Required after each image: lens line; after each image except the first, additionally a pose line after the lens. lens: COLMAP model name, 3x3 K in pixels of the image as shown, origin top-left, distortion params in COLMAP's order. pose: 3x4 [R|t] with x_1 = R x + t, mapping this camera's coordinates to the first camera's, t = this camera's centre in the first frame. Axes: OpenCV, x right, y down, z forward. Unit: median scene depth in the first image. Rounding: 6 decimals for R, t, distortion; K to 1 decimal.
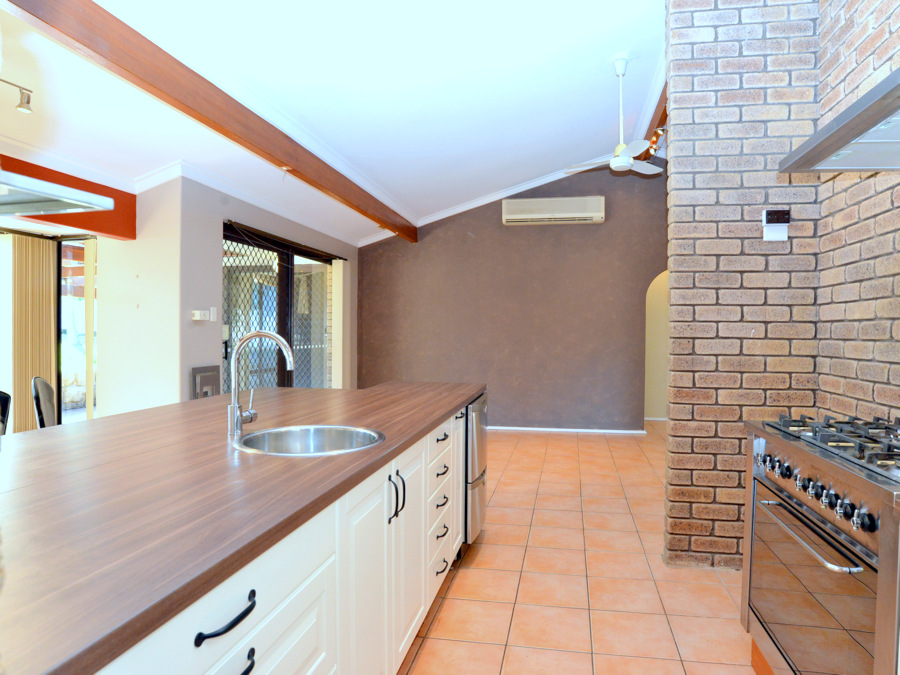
lens RADIAL K [[523.0, 0, 478.8], [0, 523.0, 336.4], [0, 0, 1]] dist [-0.067693, 0.023337]
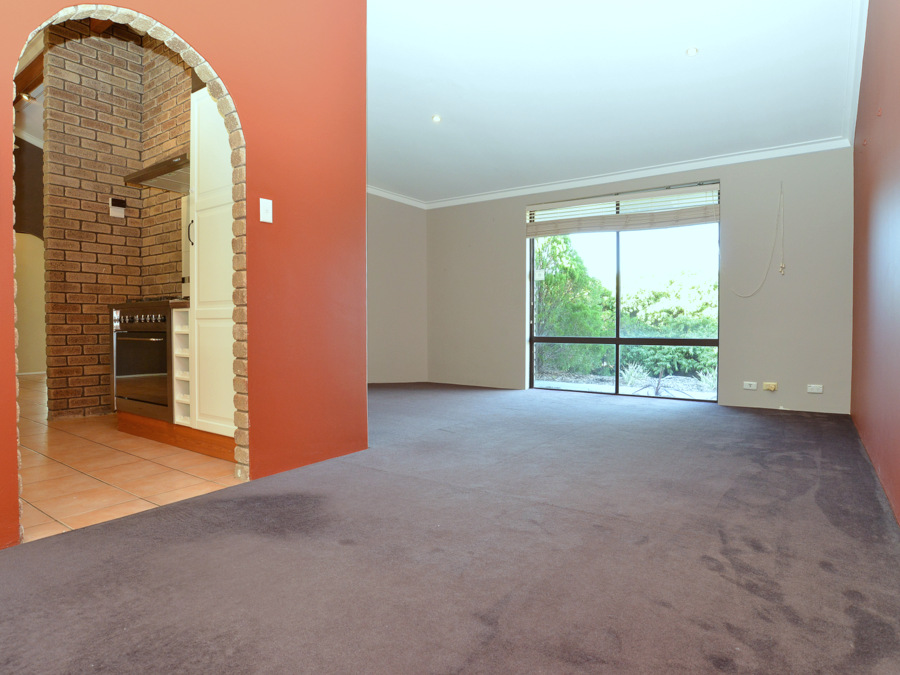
lens RADIAL K [[523.0, 0, 445.3], [0, 523.0, 334.6], [0, 0, 1]] dist [-0.067693, 0.023337]
pose [[0.432455, -0.027687, 0.901230, -0.470426], [0.014676, 0.999612, 0.023667, 0.174269], [-0.901536, 0.002991, 0.432694, -0.694104]]
